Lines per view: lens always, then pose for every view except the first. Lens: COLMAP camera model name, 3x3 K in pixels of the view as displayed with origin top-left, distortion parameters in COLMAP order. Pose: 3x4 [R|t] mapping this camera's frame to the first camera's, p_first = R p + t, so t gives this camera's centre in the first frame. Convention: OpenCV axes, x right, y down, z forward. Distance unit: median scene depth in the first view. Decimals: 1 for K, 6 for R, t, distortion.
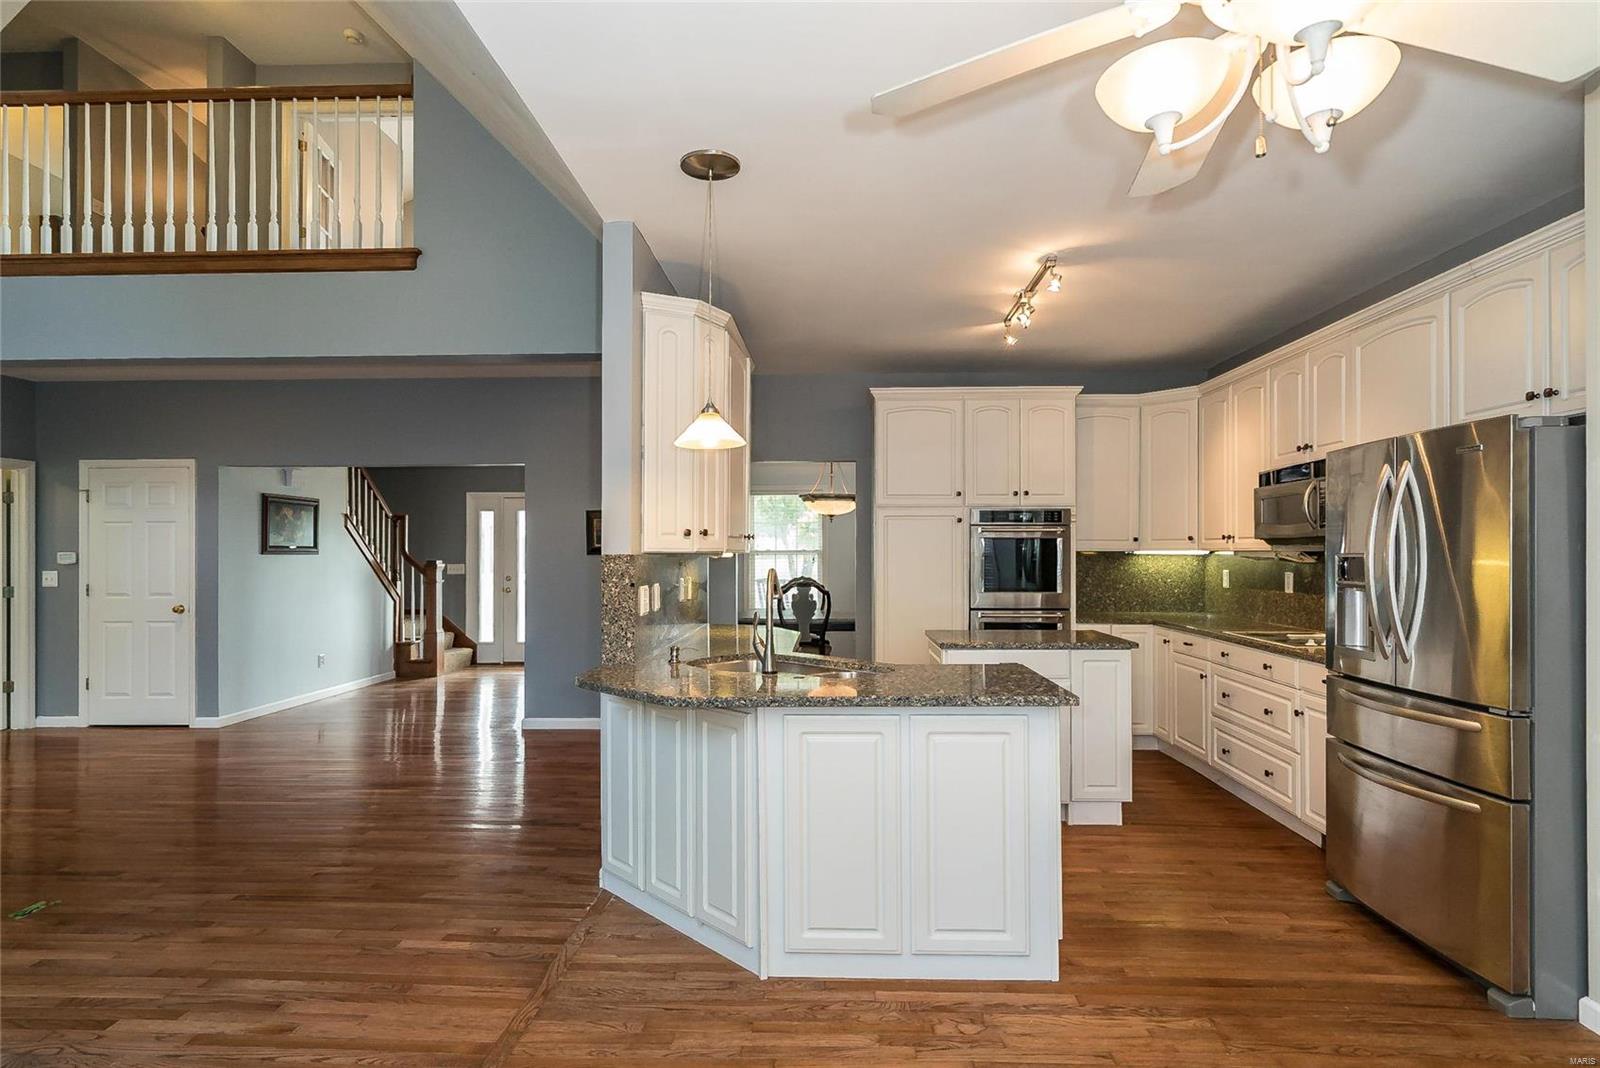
lens RADIAL K [[815.6, 0, 809.1], [0, 815.6, 548.9], [0, 0, 1]] dist [0.003537, 0.000049]
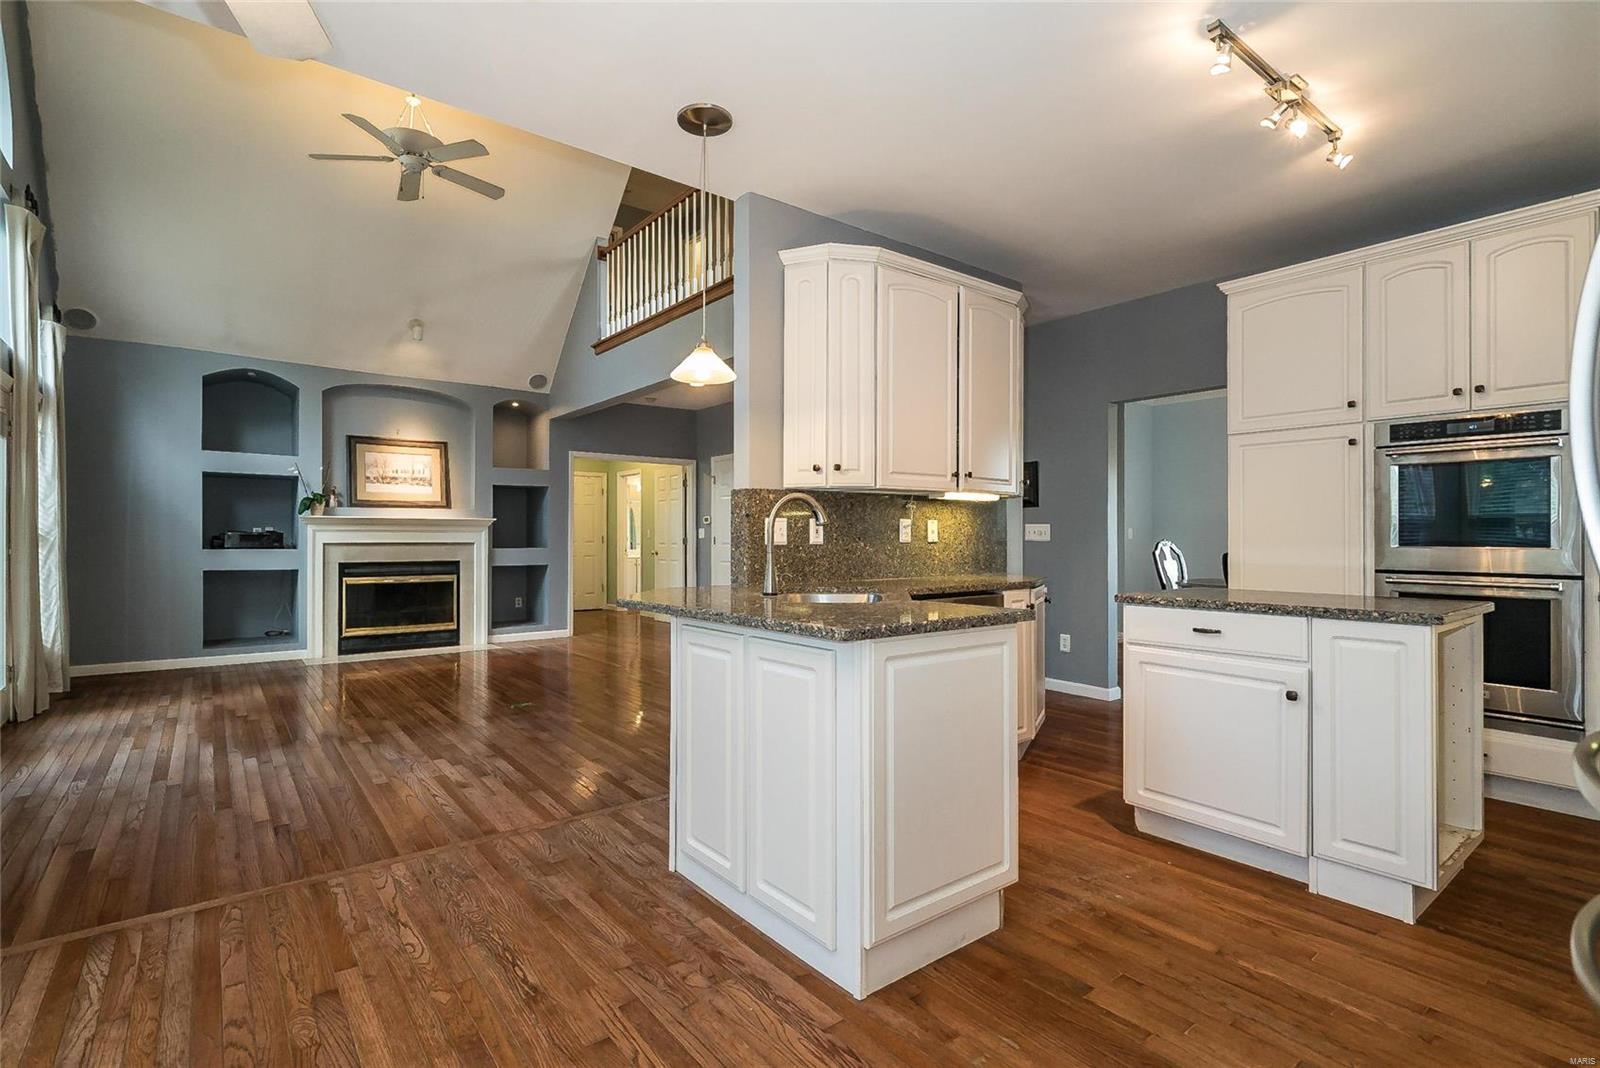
lens RADIAL K [[750.3, 0, 807.5], [0, 750.3, 540.9], [0, 0, 1]] dist [0.001941, -0.003378]
pose [[0.651326, 0.006251, -0.758772, 0.367670], [0.003670, 0.999928, 0.011388, 0.039913], [0.758789, -0.010202, 0.651256, 0.230319]]
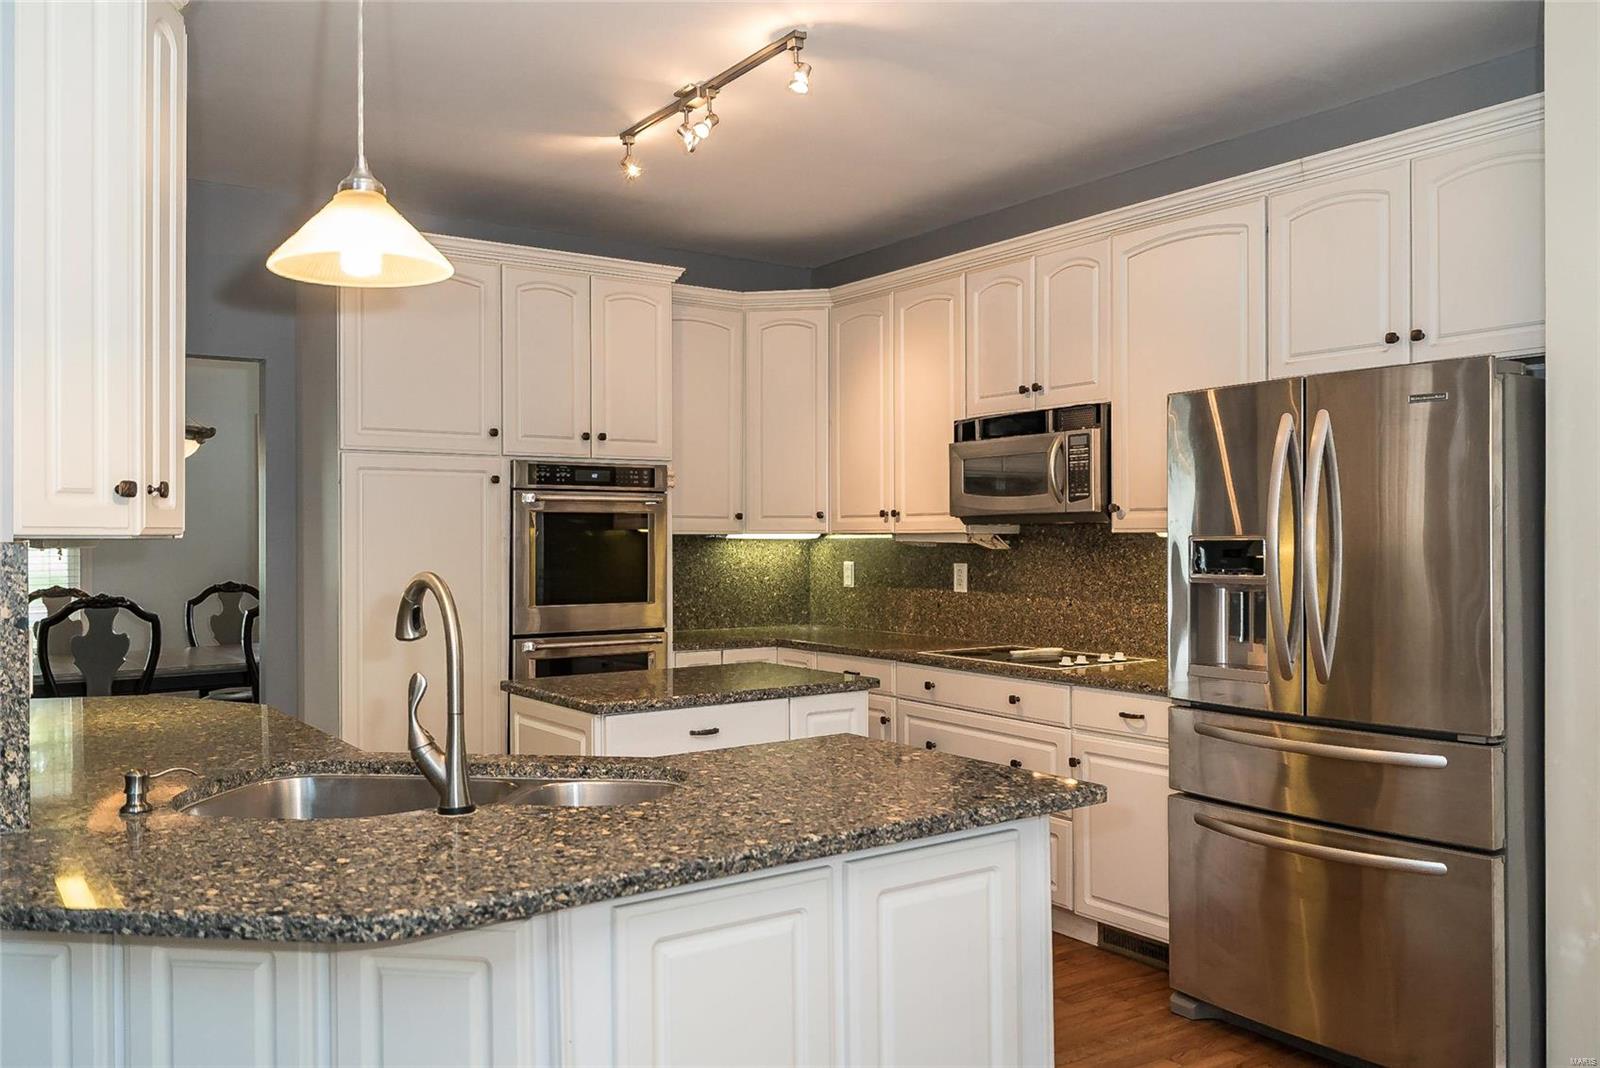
lens RADIAL K [[1248.9, 0, 794.6], [0, 1248.9, 539.0], [0, 0, 1]] dist [0.012053, -0.005233]
pose [[0.803053, -0.004226, 0.595892, -0.162601], [0.001353, 0.999985, 0.005269, 0.001201], [-0.595906, -0.003426, 0.803047, 0.187332]]
